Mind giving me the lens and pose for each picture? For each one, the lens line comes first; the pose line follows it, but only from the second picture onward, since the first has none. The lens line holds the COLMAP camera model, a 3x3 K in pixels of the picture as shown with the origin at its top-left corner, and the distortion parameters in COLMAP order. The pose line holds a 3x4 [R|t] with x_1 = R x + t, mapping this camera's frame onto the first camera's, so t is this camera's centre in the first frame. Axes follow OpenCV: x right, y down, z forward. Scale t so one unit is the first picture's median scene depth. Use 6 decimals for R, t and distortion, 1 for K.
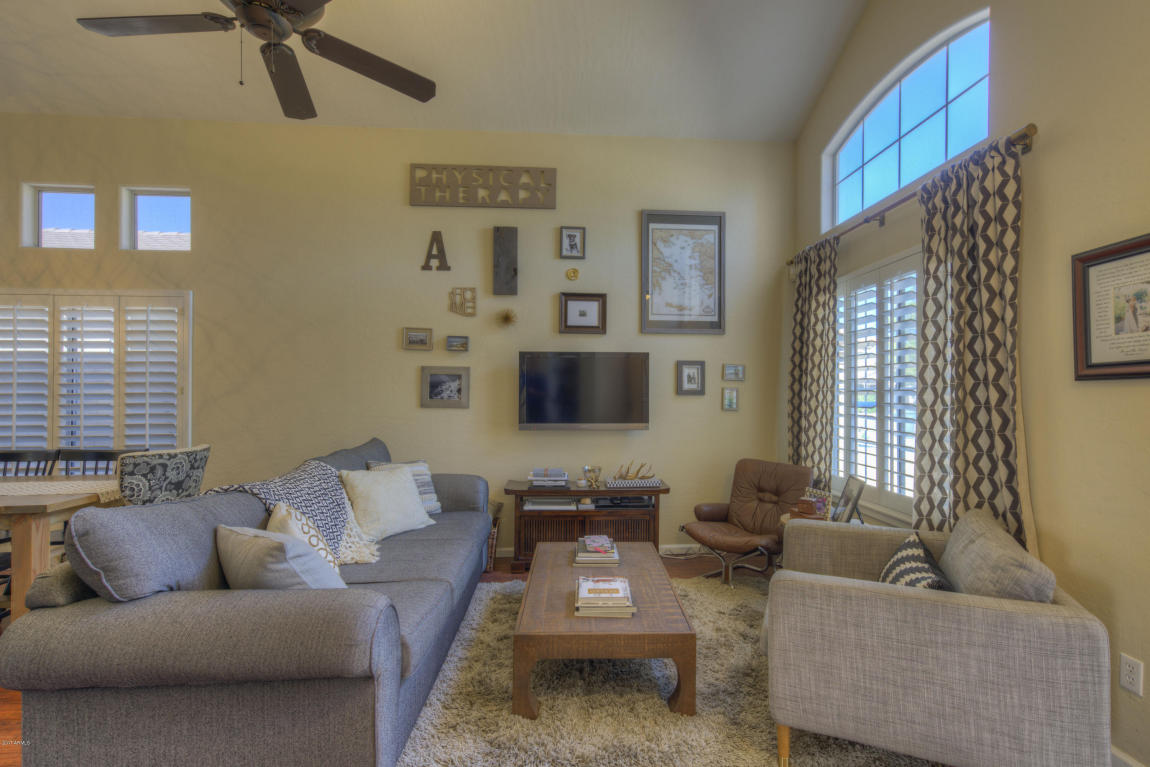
lens RADIAL K [[529.9, 0, 599.8], [0, 529.9, 381.8], [0, 0, 1]] dist [-0.013968, 0.014709]
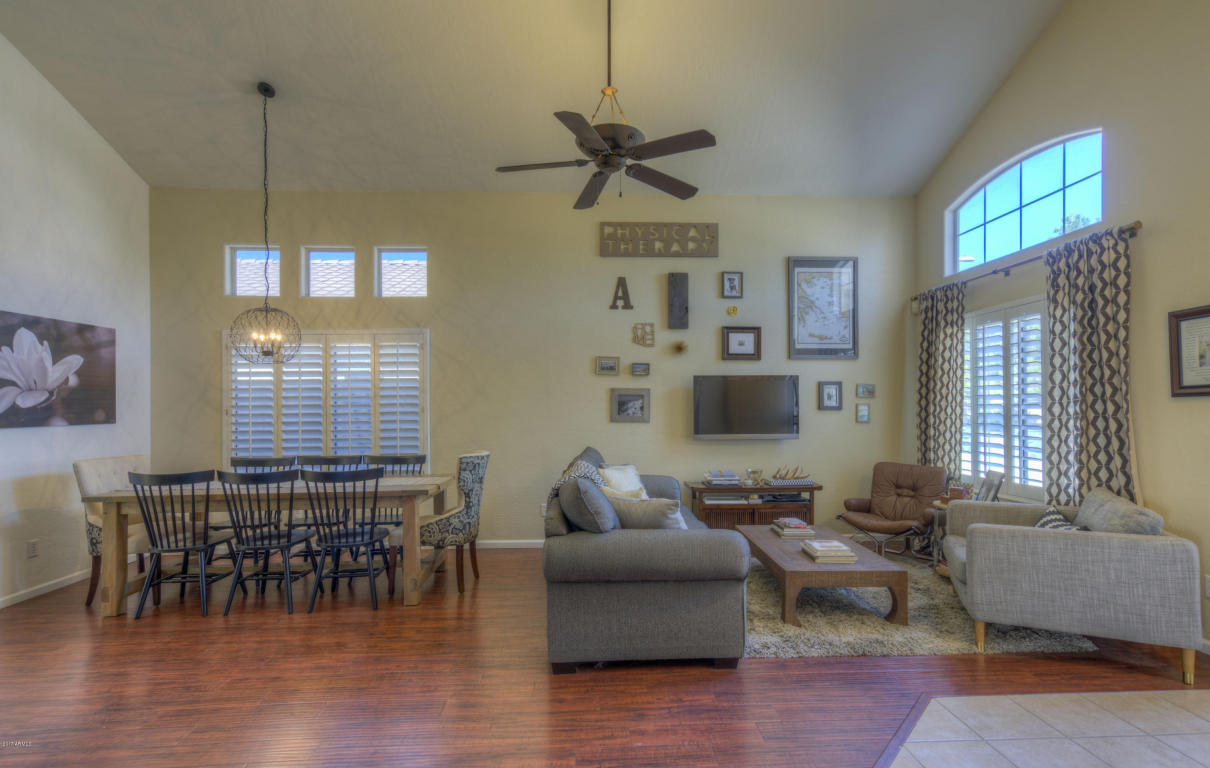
lens RADIAL K [[566.5, 0, 611.4], [0, 566.5, 397.5], [0, 0, 1]] dist [-0.003408, 0.009529]
pose [[0.999730, -0.008451, -0.021648, -0.322370], [0.008410, 0.999963, -0.001984, -0.005653], [0.021664, 0.001801, 0.999764, -0.318997]]
